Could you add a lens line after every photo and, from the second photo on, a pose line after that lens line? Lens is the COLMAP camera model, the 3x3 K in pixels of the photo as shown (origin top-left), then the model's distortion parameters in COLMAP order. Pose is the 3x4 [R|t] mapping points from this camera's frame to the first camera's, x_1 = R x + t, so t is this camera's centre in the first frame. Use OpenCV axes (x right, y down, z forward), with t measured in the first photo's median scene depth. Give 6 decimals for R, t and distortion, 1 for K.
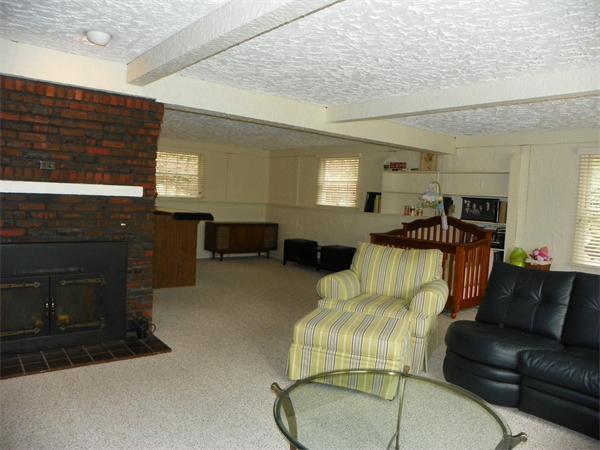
lens RADIAL K [[449.3, 0, 300.0], [0, 449.3, 225.0], [0, 0, 1]] dist [-0.164525, 0.130198]
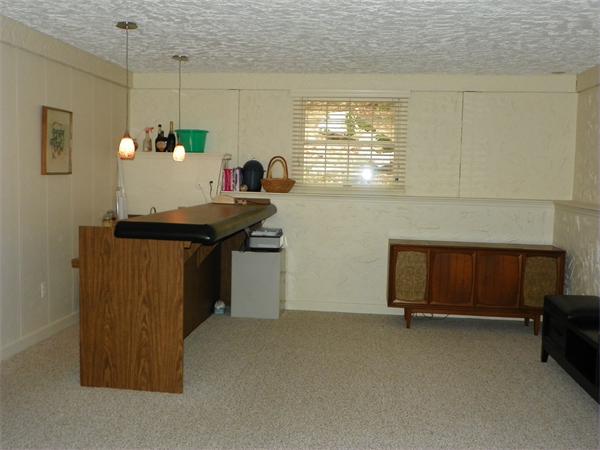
lens RADIAL K [[584.2, 0, 300.0], [0, 584.2, 225.0], [0, 0, 1]] dist [-0.011480, 0.001661]
pose [[0.700858, 0.018145, -0.713070, 0.160985], [-0.032269, 0.999459, -0.006284, -0.015335], [0.712570, 0.027414, 0.701065, 0.488558]]
